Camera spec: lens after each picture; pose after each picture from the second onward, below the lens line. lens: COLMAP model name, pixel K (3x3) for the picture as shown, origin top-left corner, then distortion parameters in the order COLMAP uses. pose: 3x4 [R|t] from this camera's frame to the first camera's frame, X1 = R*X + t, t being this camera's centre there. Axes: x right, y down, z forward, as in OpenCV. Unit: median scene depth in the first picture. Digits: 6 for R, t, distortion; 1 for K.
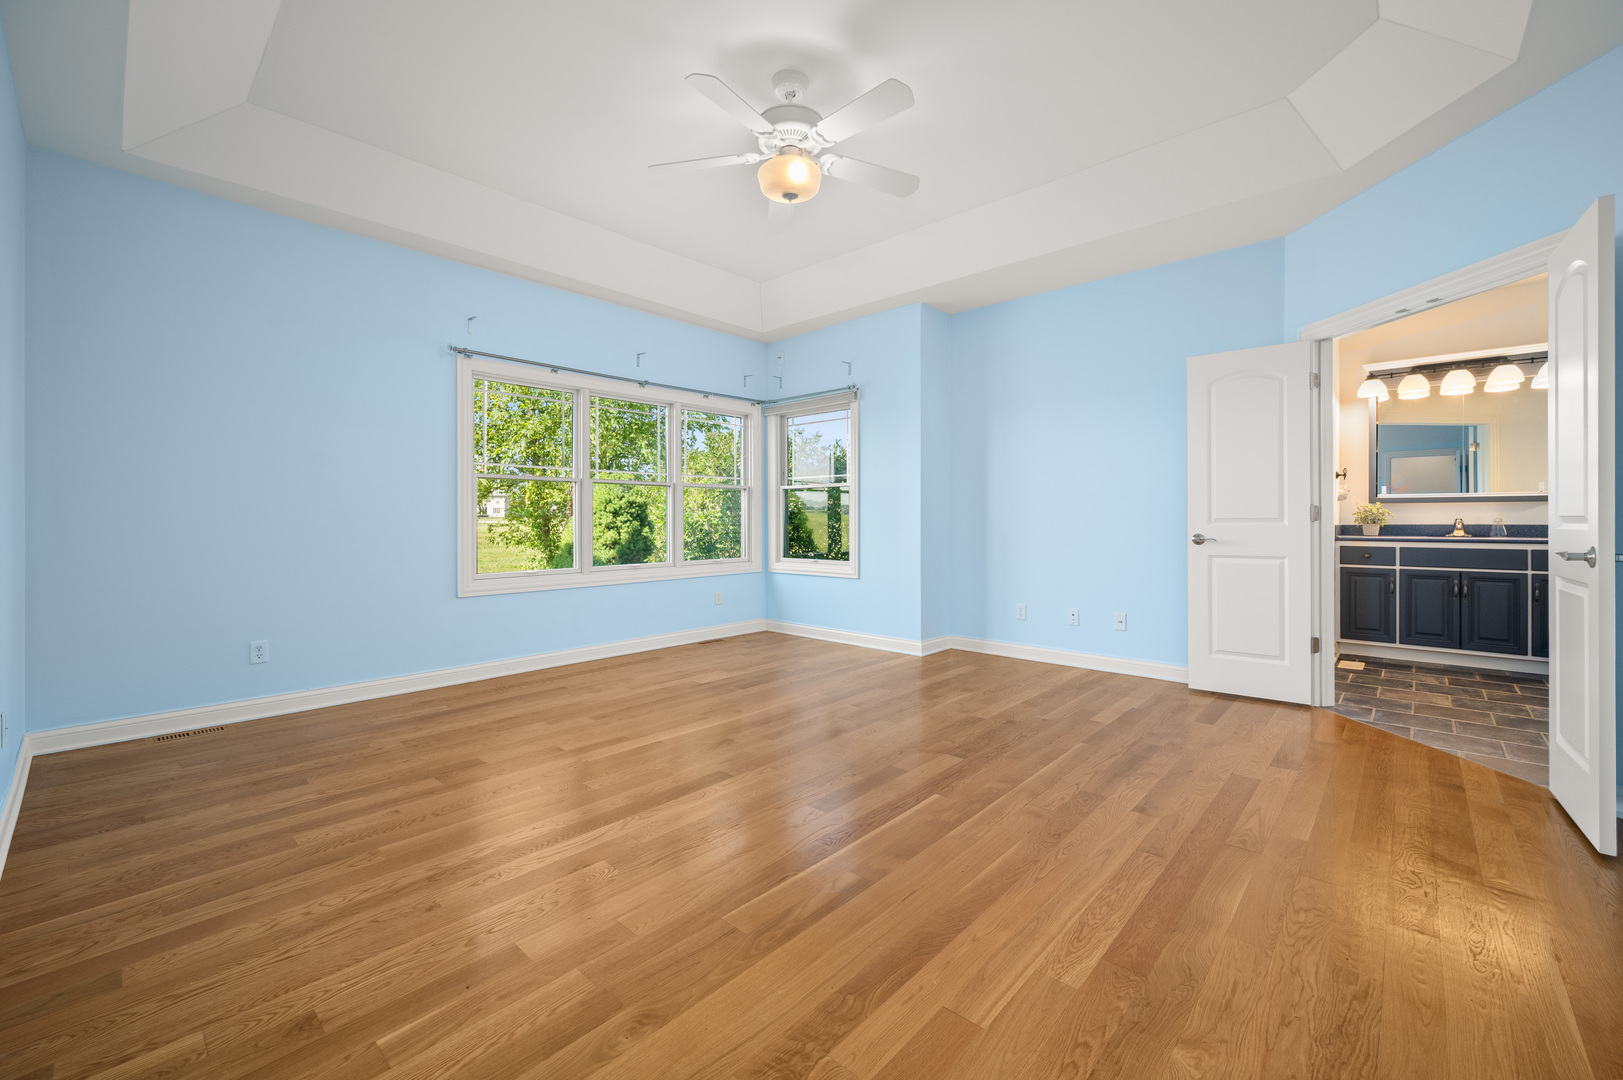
lens RADIAL K [[646.9, 0, 810.1], [0, 646.9, 524.4], [0, 0, 1]] dist [-0.001402, 0.000879]
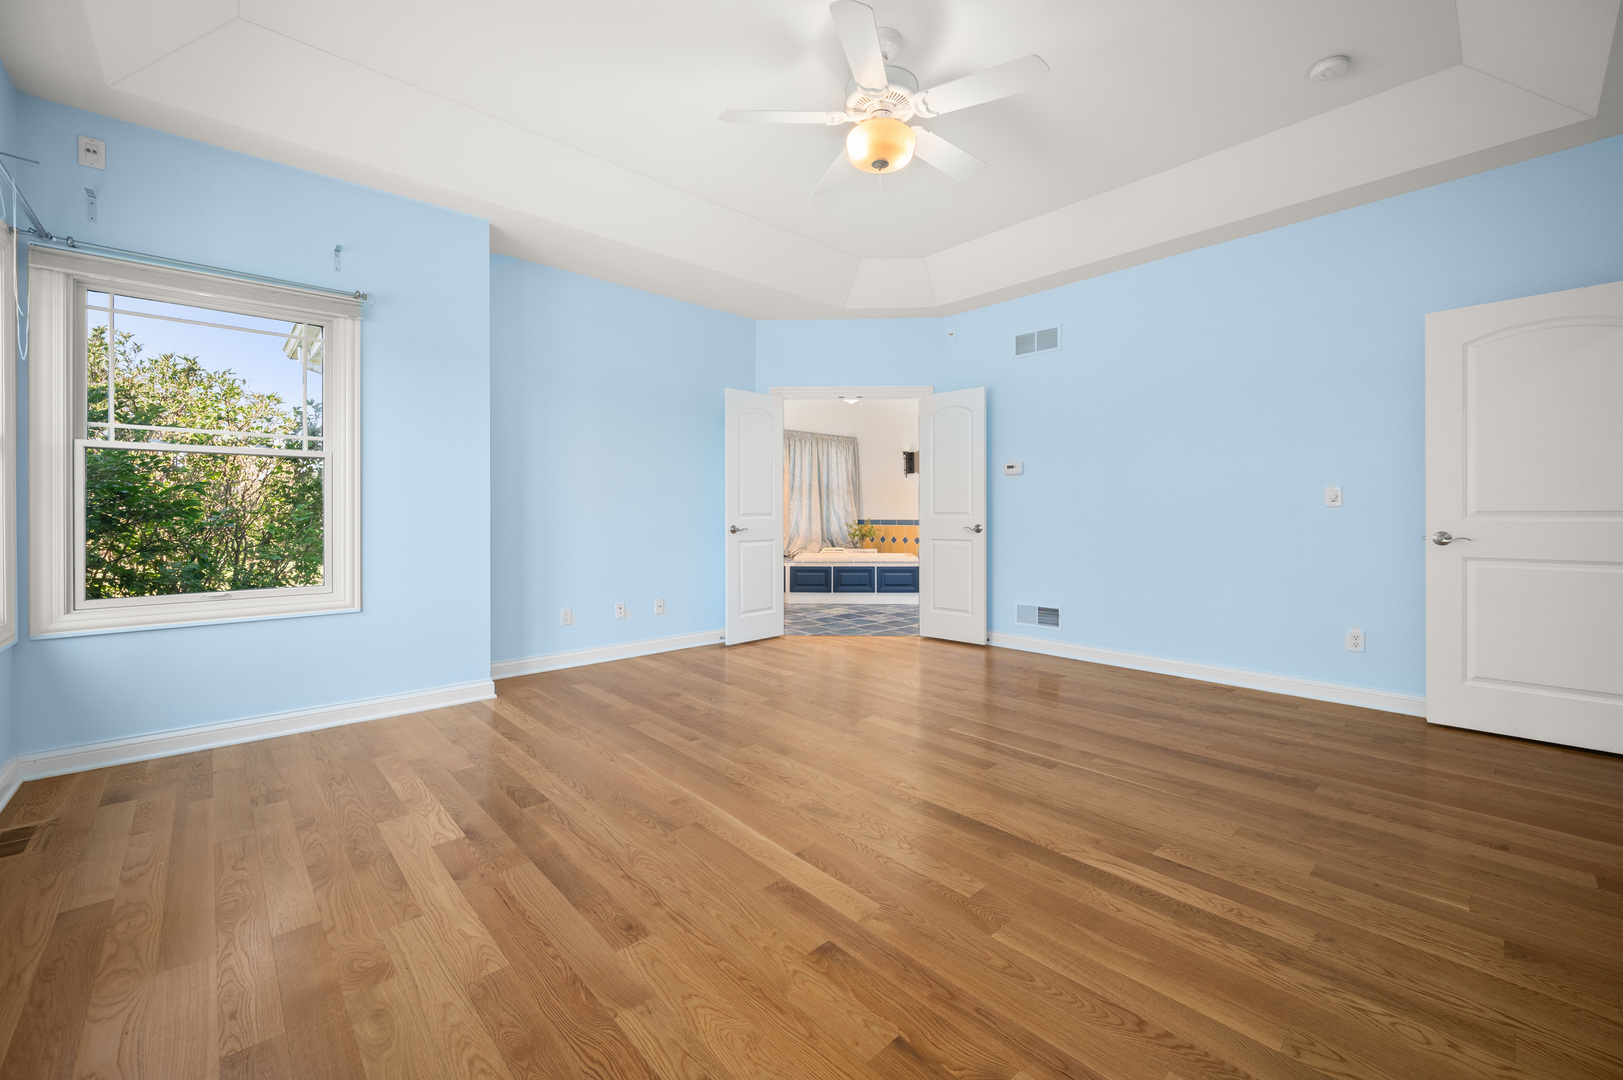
lens RADIAL K [[646.9, 0, 807.7], [0, 646.9, 524.4], [0, 0, 1]] dist [-0.001402, 0.000879]
pose [[0.090969, -0.013772, 0.995759, -1.334589], [0.008630, 0.999878, 0.013040, -0.006624], [-0.995816, 0.007407, 0.091076, 1.412100]]
